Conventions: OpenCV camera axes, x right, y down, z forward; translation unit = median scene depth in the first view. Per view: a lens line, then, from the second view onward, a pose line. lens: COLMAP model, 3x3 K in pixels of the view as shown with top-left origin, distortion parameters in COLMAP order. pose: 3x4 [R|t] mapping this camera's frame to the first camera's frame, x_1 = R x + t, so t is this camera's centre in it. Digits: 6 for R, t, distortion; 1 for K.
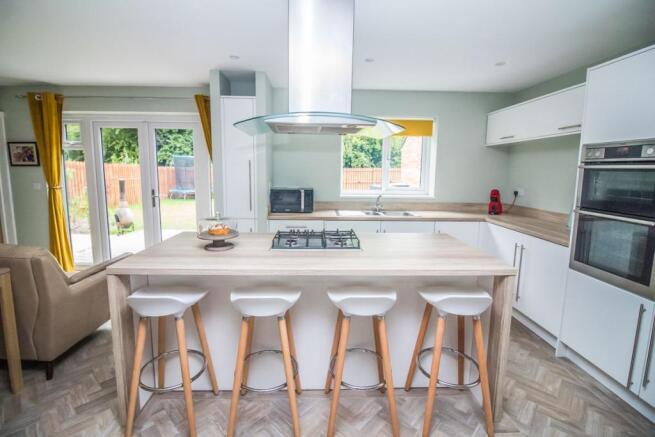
lens RADIAL K [[300.2, 0, 324.8], [0, 300.2, 214.4], [0, 0, 1]] dist [-0.013448, -0.004949]
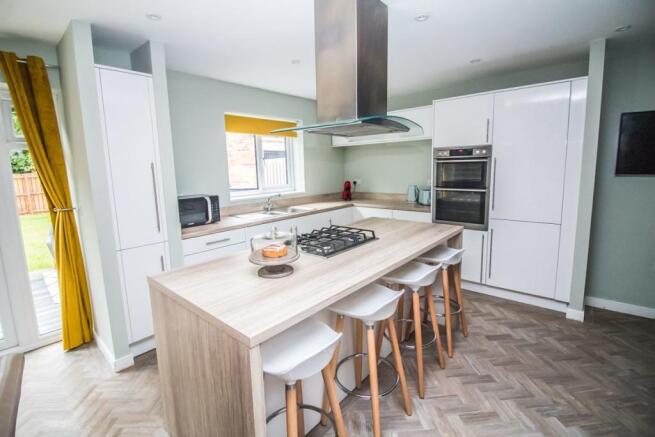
lens RADIAL K [[300.2, 0, 325.1], [0, 300.2, 209.6], [0, 0, 1]] dist [-0.013448, -0.004949]
pose [[0.678844, -0.135366, 0.721697, -0.444478], [0.142438, 0.988467, 0.051422, -0.041417], [-0.720335, 0.067889, 0.690296, 0.189024]]
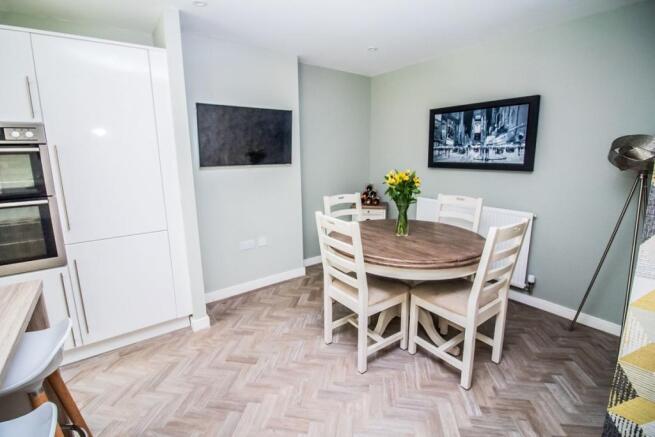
lens RADIAL K [[300.2, 0, 322.8], [0, 300.2, 208.1], [0, 0, 1]] dist [-0.013448, -0.004949]
pose [[-0.569437, -0.149930, 0.808247, -0.172302], [0.129498, 0.954588, 0.268312, -0.048312], [-0.811771, 0.257453, -0.524162, 0.336249]]
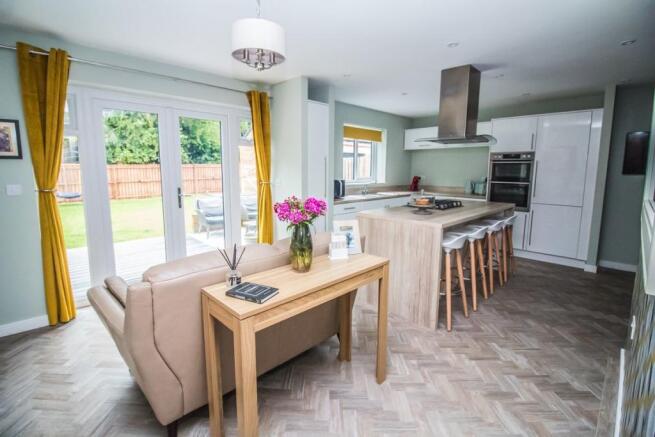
lens RADIAL K [[300.2, 0, 324.2], [0, 300.2, 208.7], [0, 0, 1]] dist [-0.013448, -0.004949]
pose [[0.736336, -0.098922, 0.669345, -0.964609], [0.103879, 0.994054, 0.032634, -0.008755], [-0.668594, 0.045501, 0.742234, 0.103218]]
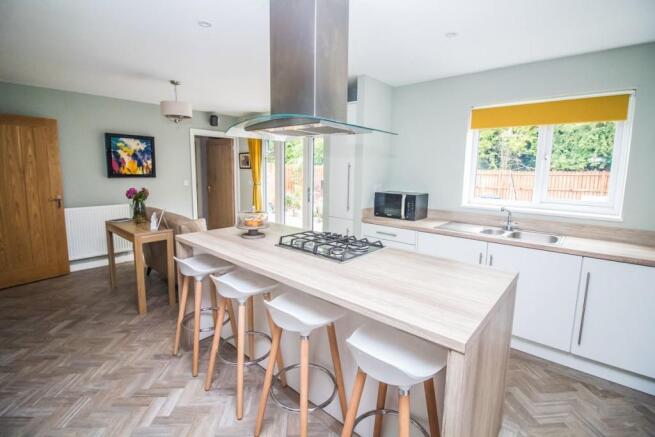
lens RADIAL K [[300.2, 0, 326.1], [0, 300.2, 214.7], [0, 0, 1]] dist [-0.013448, -0.004949]
pose [[0.729250, 0.100625, -0.676808, 0.365307], [-0.105829, 0.993812, 0.033727, -0.026434], [0.676014, 0.047031, 0.735387, 0.167876]]
